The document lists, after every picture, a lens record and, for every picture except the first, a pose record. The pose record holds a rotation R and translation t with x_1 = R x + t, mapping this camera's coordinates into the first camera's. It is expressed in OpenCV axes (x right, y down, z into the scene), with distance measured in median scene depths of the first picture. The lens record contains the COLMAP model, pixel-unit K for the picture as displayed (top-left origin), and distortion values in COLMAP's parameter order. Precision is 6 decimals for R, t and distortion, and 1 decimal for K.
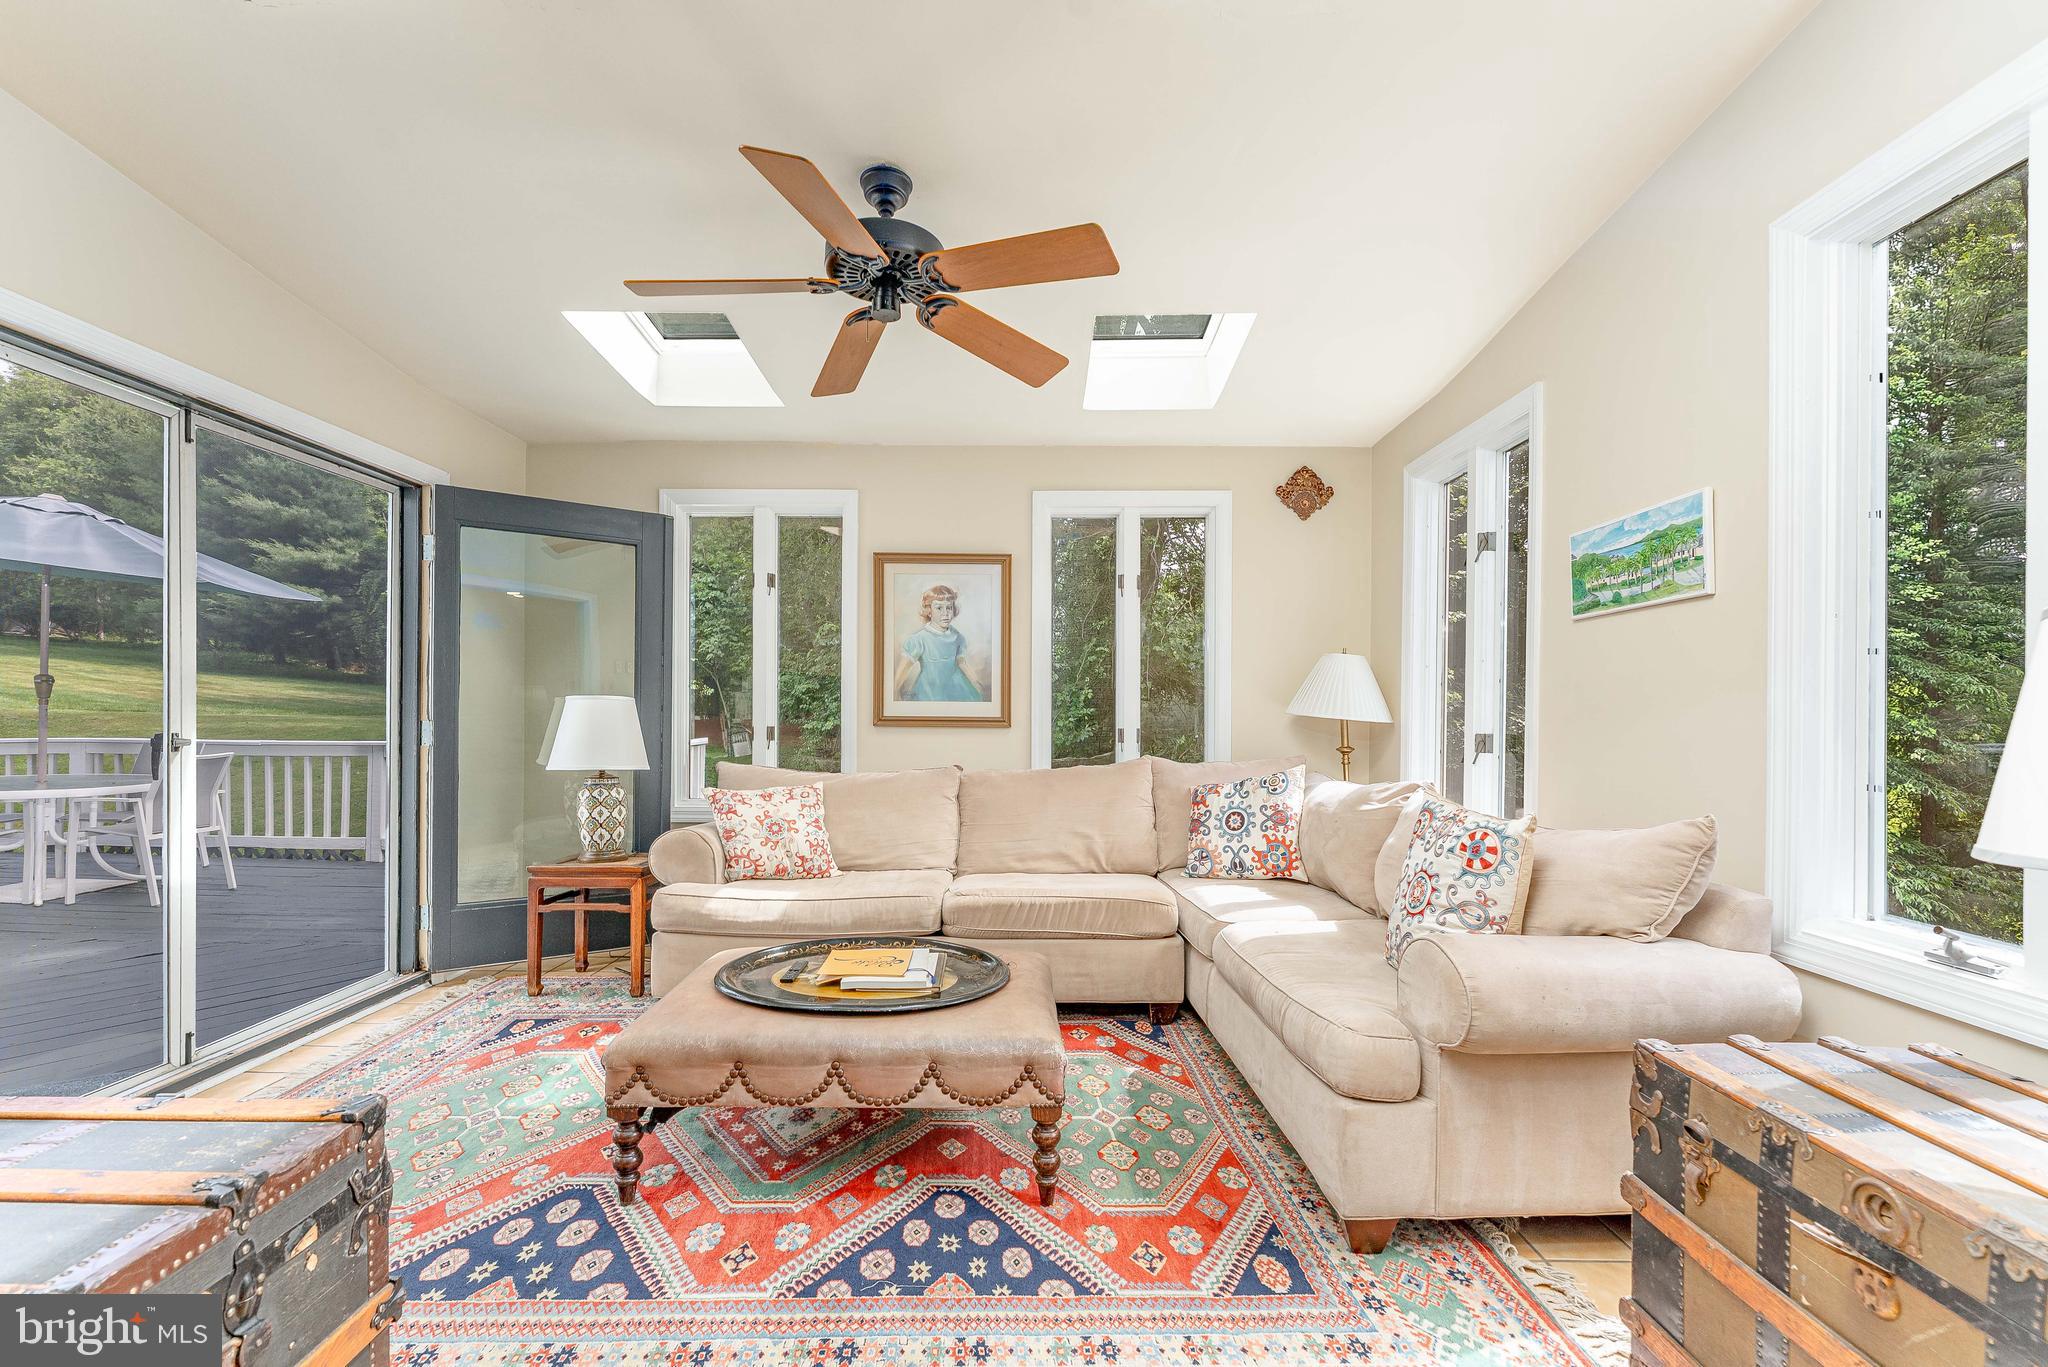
lens RADIAL K [[846.4, 0, 1030.1], [0, 846.4, 718.6], [0, 0, 1]] dist [0.002773, -0.001144]
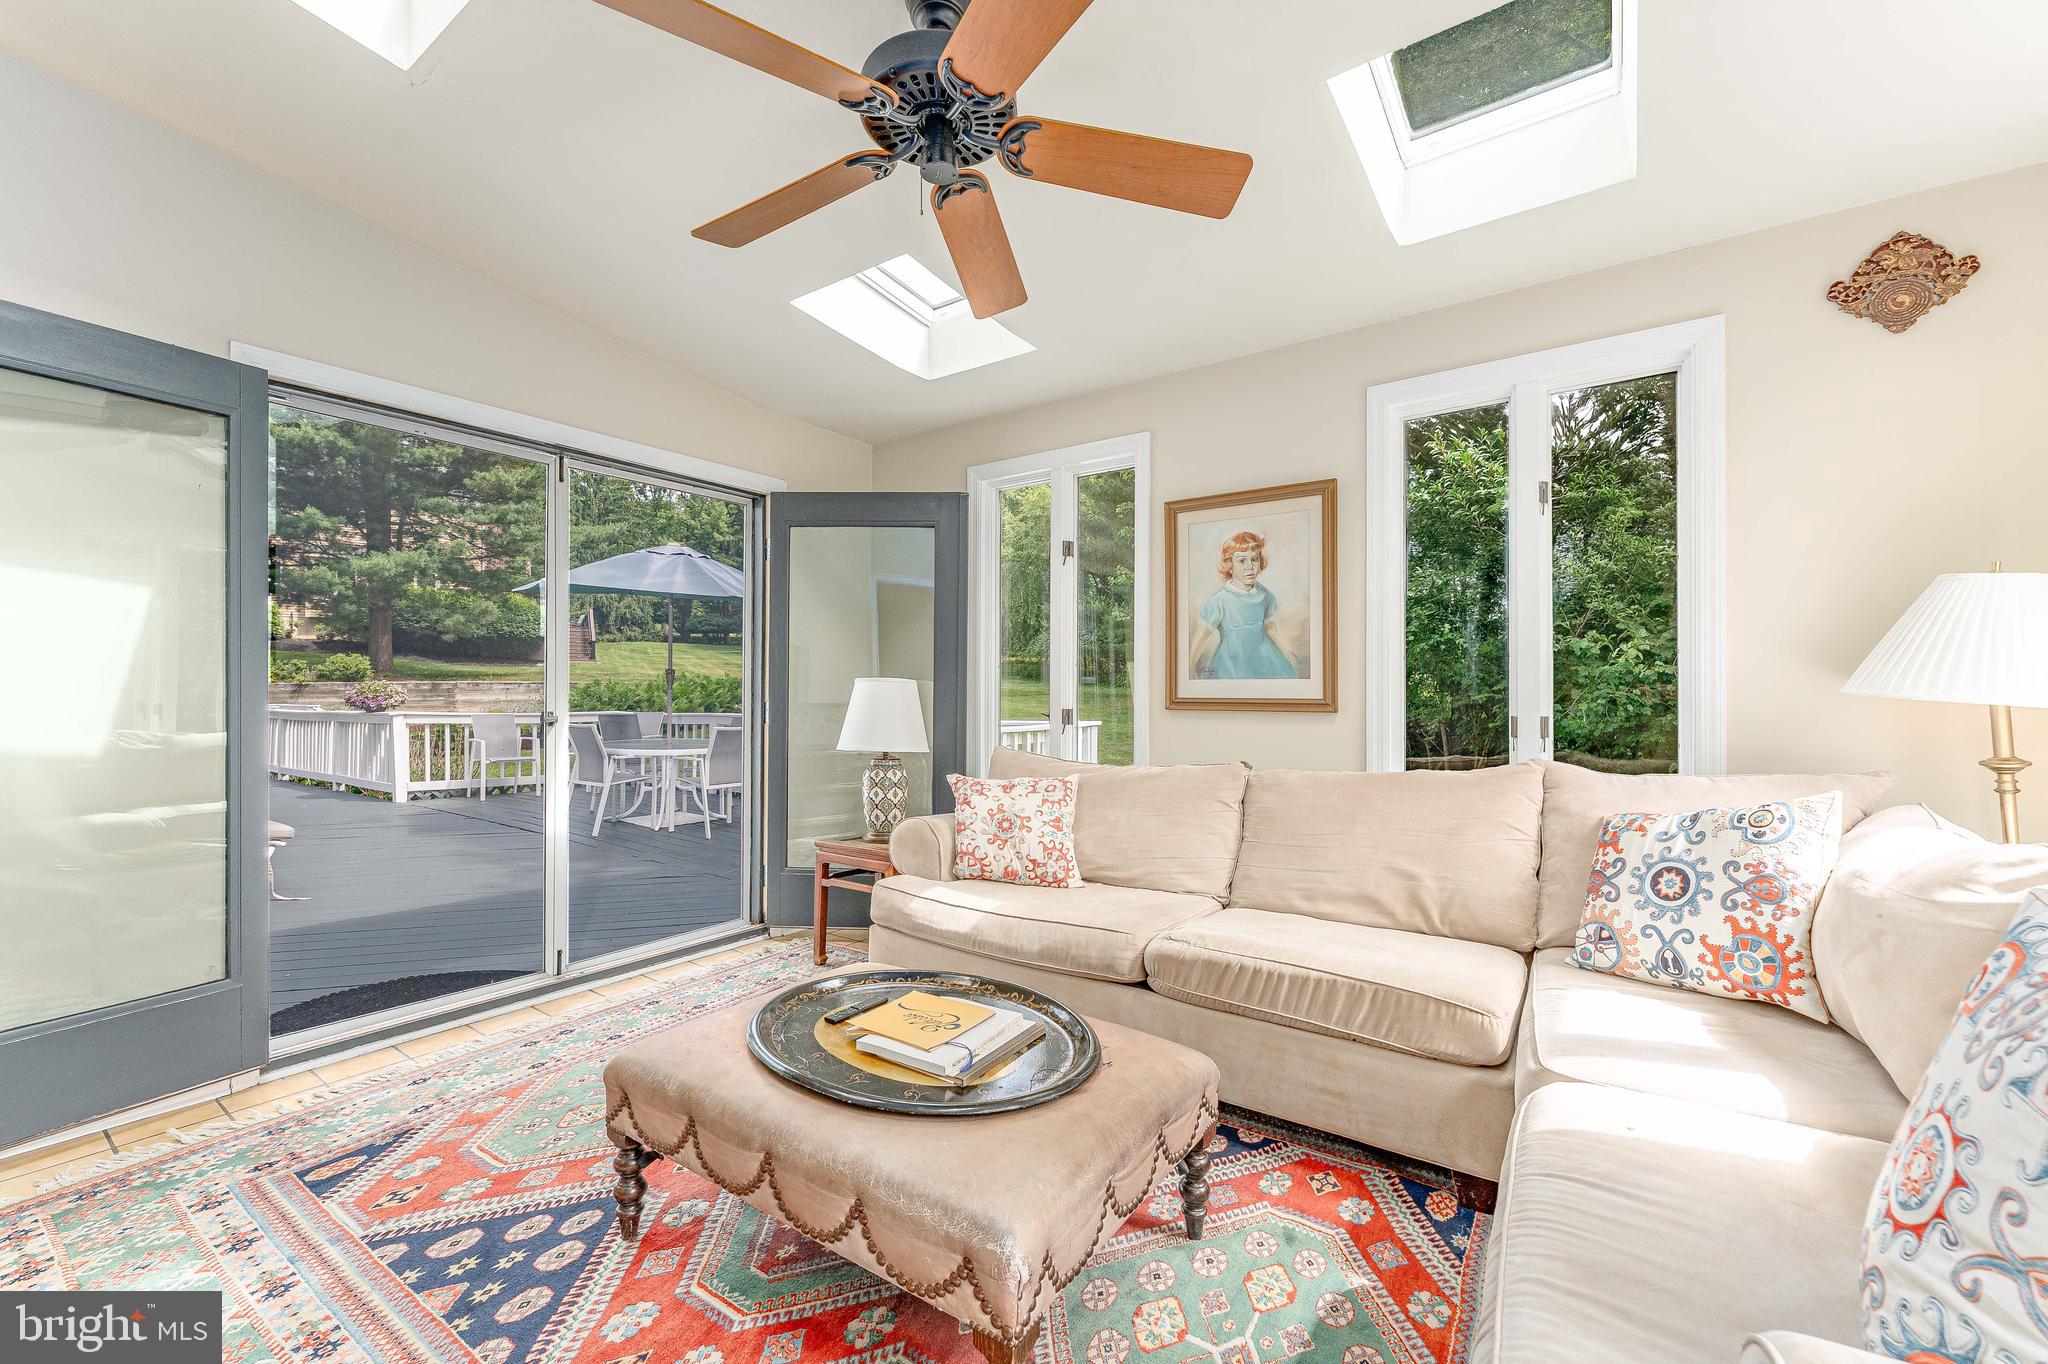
lens RADIAL K [[846.4, 0, 1010.0], [0, 846.4, 690.8], [0, 0, 1]] dist [0.002773, -0.001144]
pose [[0.809221, -0.005175, -0.587482, 0.221167], [-0.001259, 0.999944, -0.010544, -0.000856], [0.587503, 0.009272, 0.809169, 0.286918]]
